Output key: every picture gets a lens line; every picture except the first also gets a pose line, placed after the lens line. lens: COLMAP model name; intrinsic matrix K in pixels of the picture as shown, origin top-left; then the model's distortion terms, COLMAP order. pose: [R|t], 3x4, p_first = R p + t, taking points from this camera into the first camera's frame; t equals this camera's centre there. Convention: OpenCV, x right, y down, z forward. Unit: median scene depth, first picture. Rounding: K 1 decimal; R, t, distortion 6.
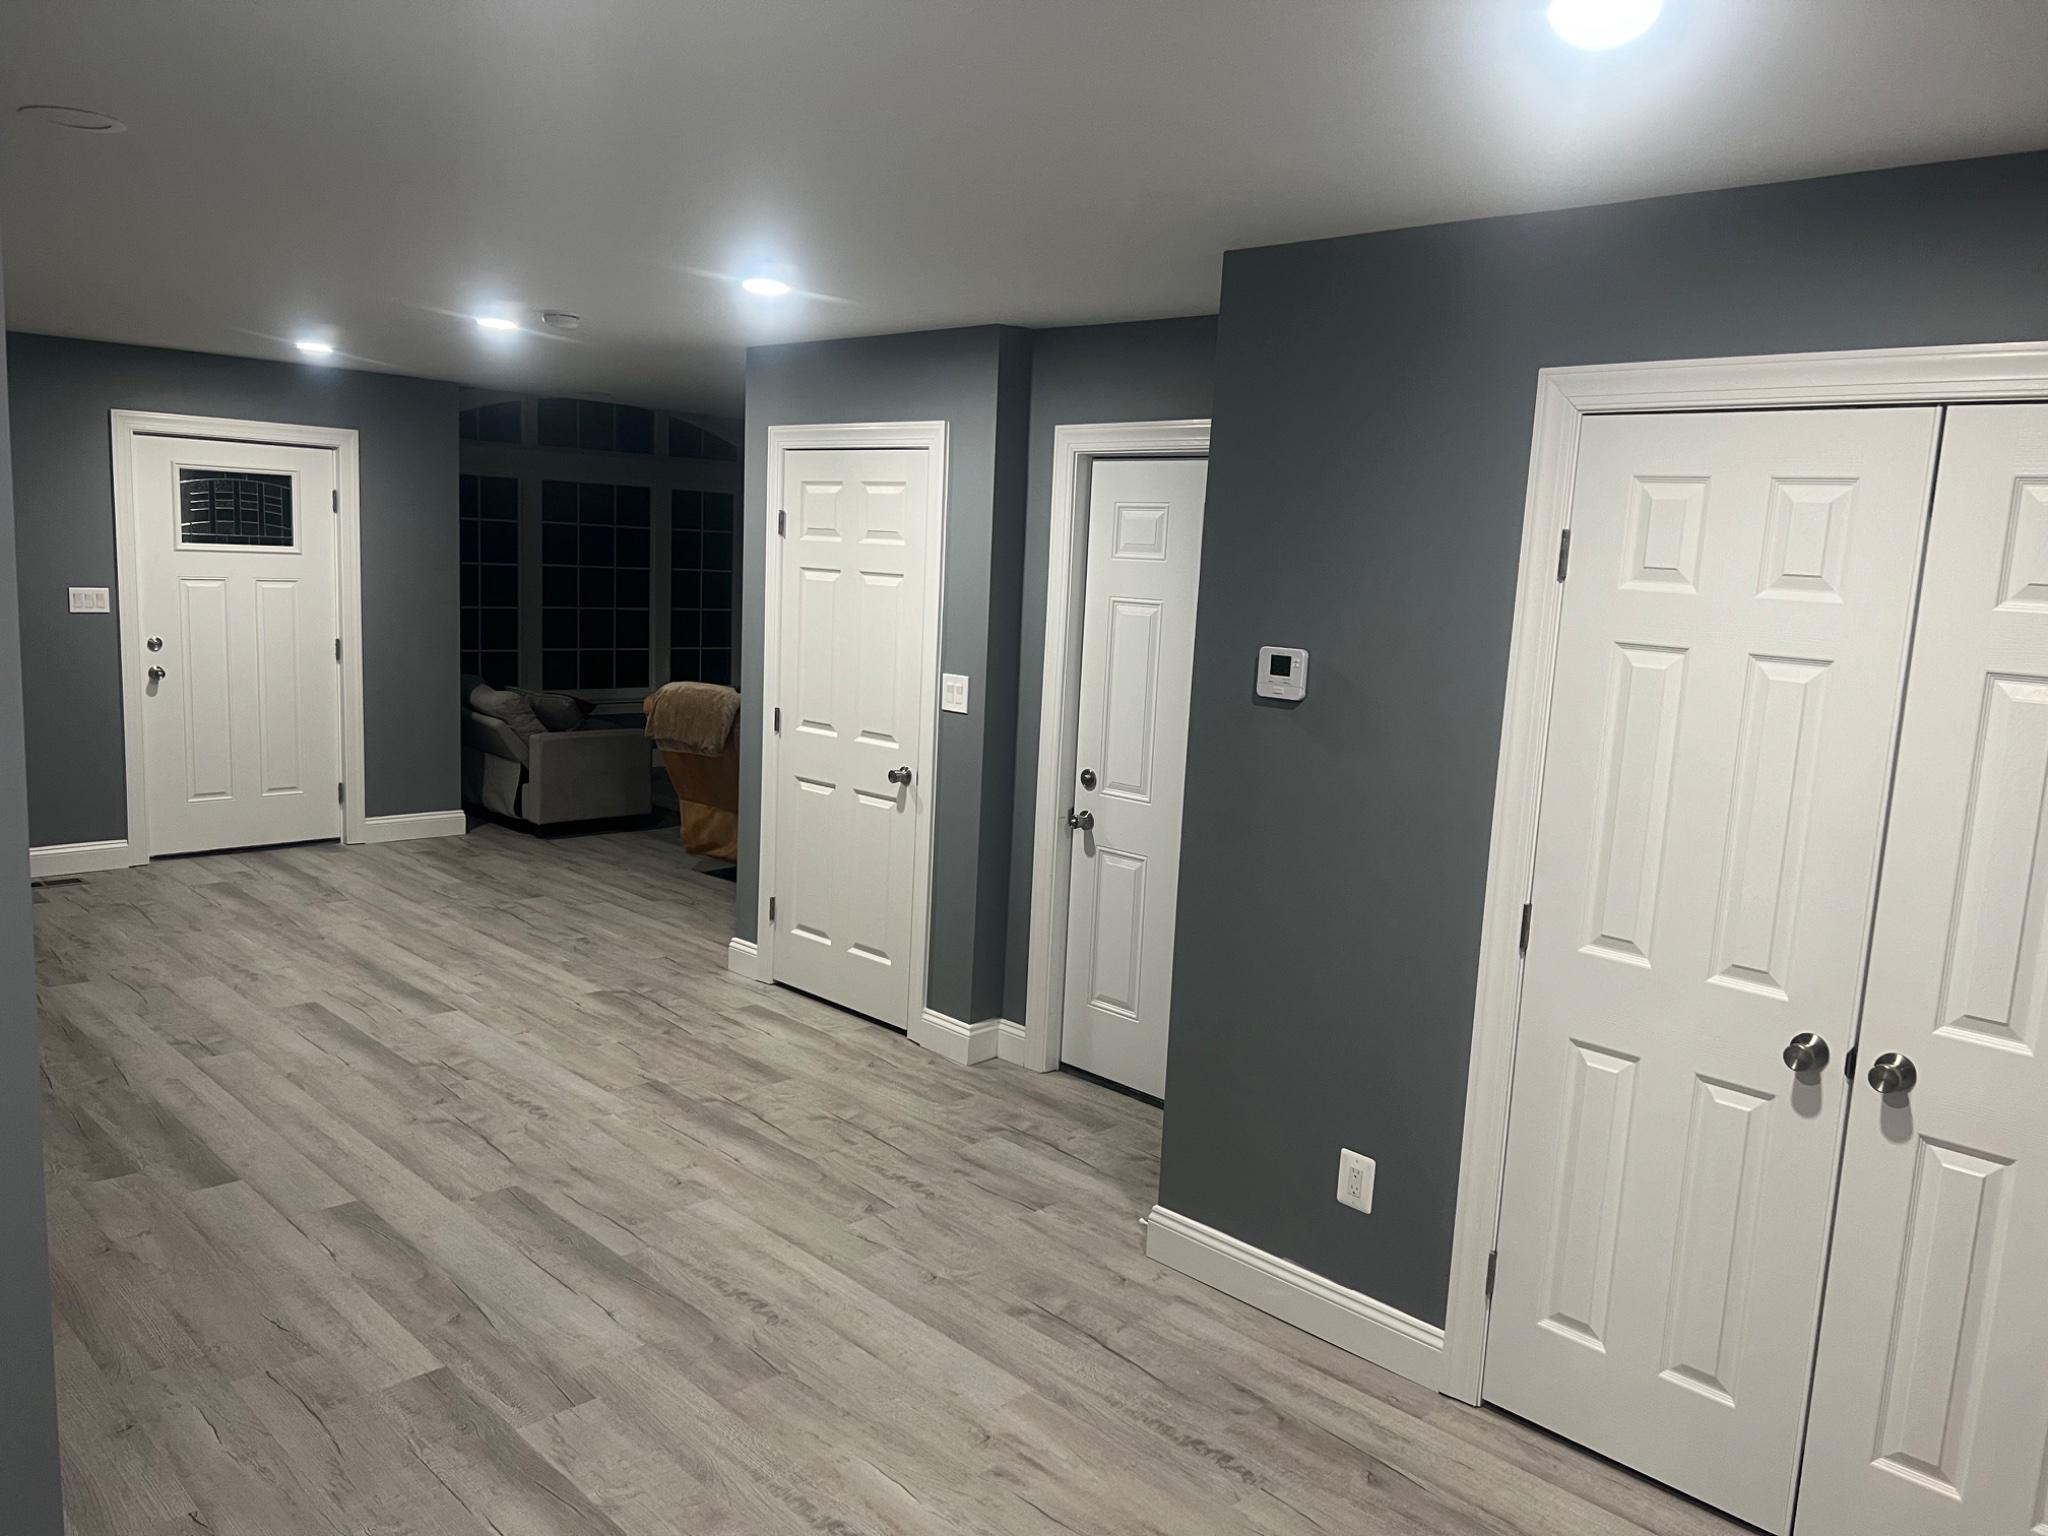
lens RADIAL K [[1539.1, 0, 1019.9], [0, 1539.1, 769.6], [0, 0, 1]] dist [0.063326, -0.065469]
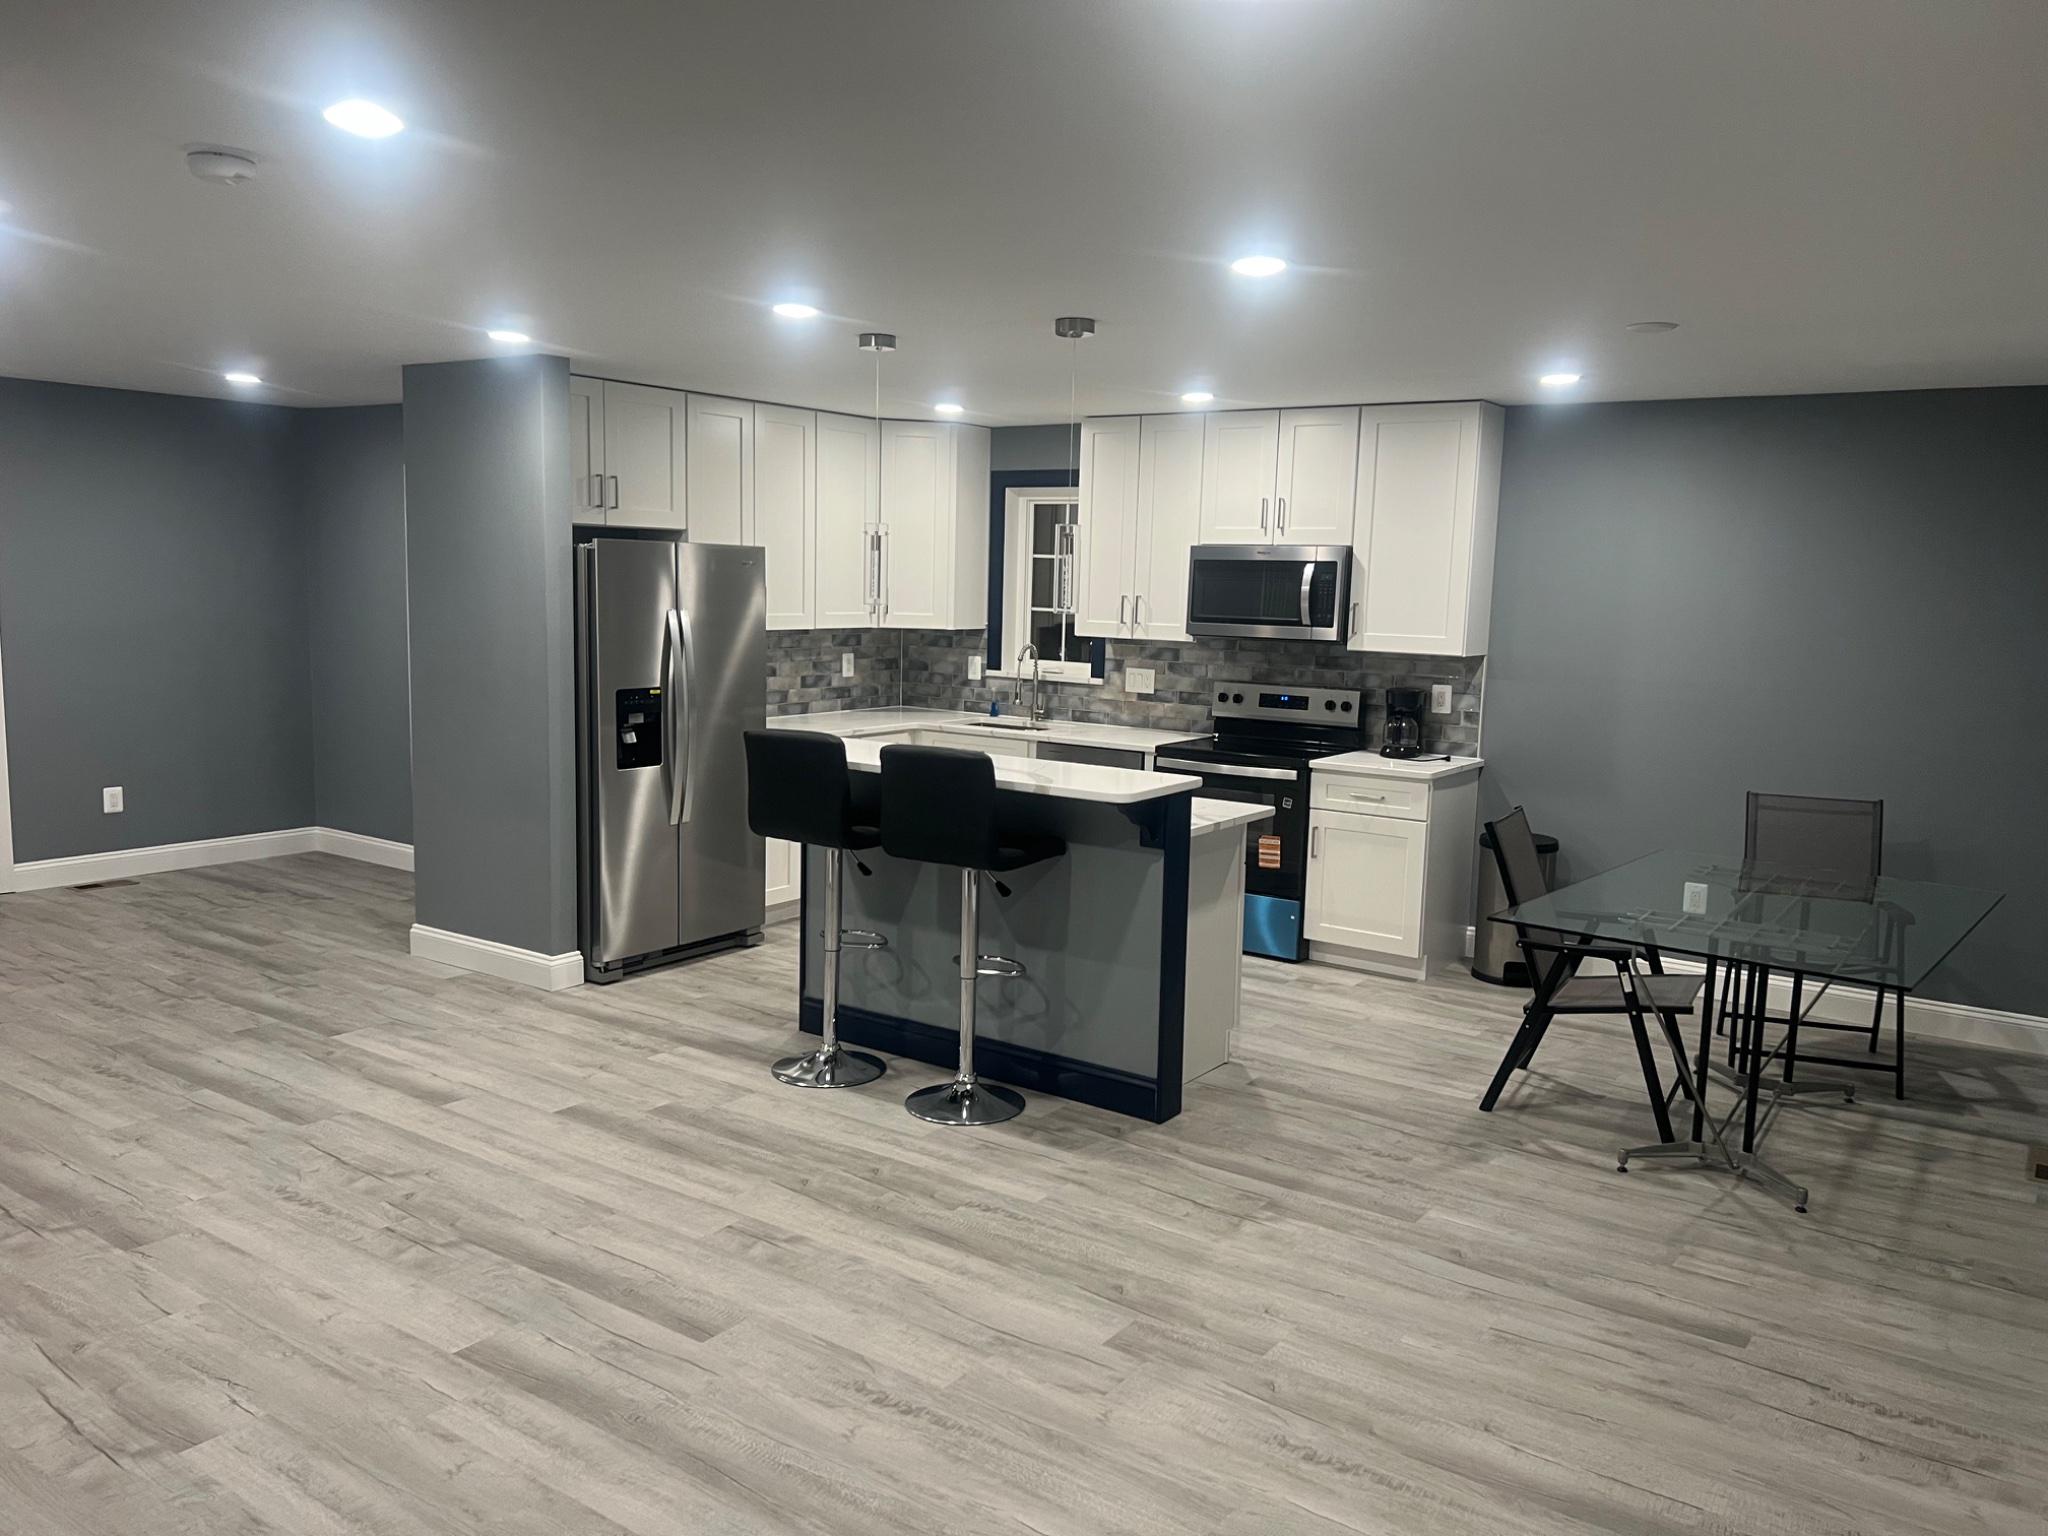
lens RADIAL K [[1539.1, 0, 1032.3], [0, 1539.1, 783.1], [0, 0, 1]] dist [0.063326, -0.065469]
pose [[-0.980764, -0.046294, -0.189627, -0.498252], [-0.097074, 0.958495, 0.268074, -0.257753], [0.169347, 0.281326, -0.944552, 1.680137]]
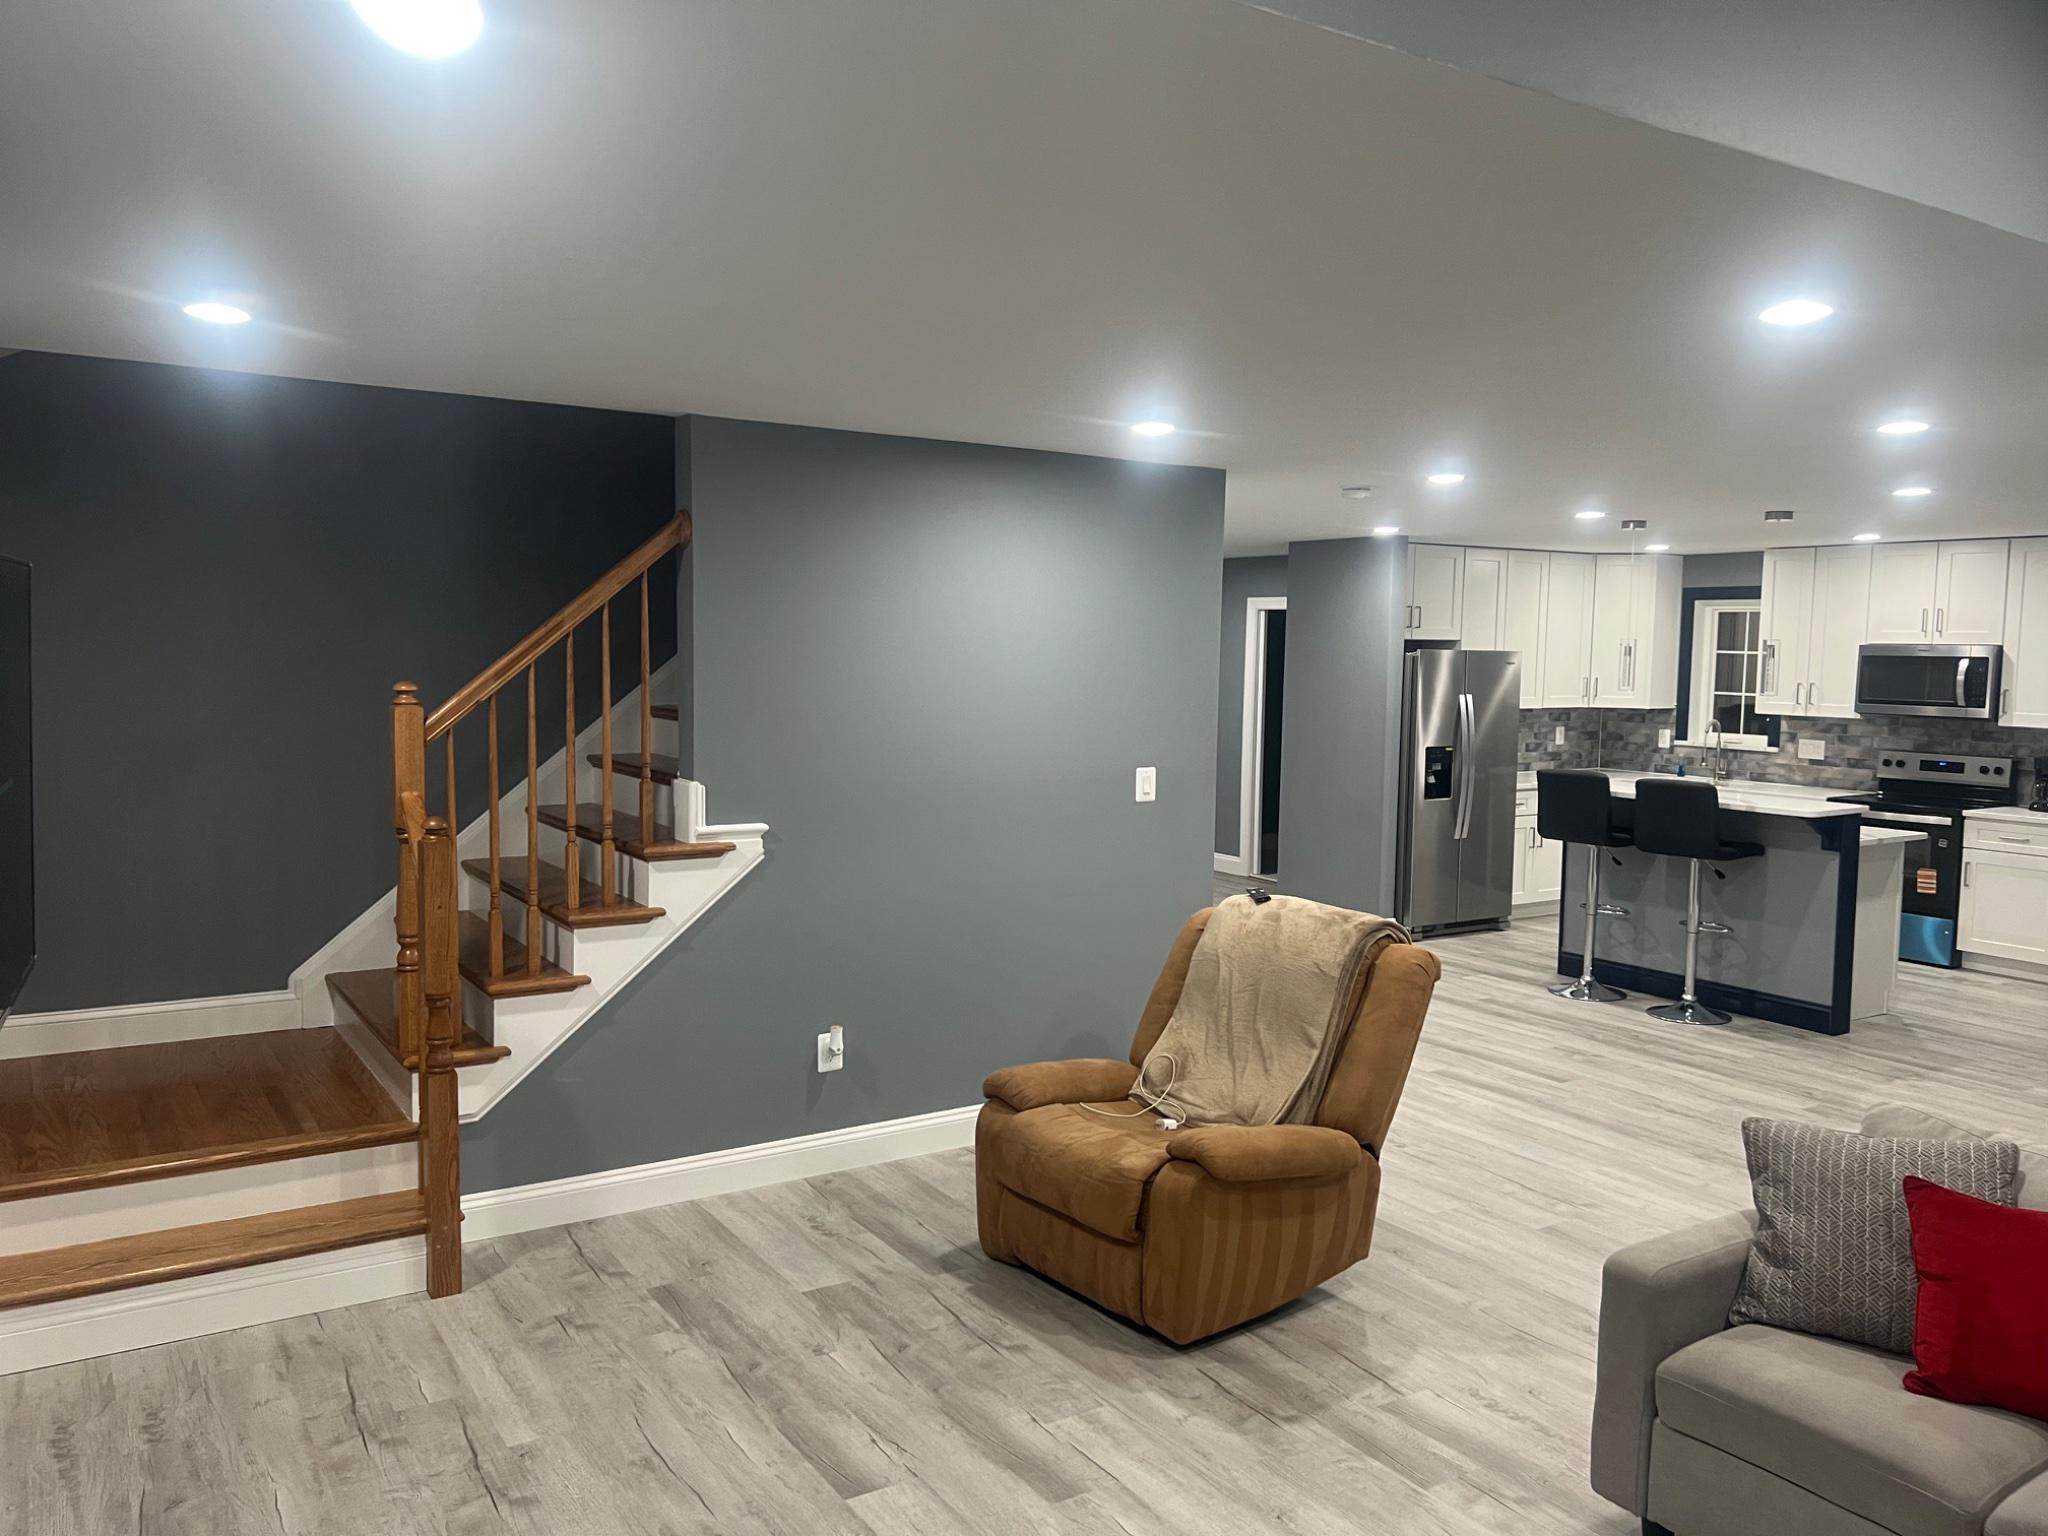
lens RADIAL K [[1539.1, 0, 1023.9], [0, 1539.1, 766.6], [0, 0, 1]] dist [0.063326, -0.065469]
pose [[-0.977673, -0.077489, 0.195324, -0.297893], [-0.030812, 0.972342, 0.231521, -0.361045], [-0.207862, 0.220334, -0.953020, 2.321932]]
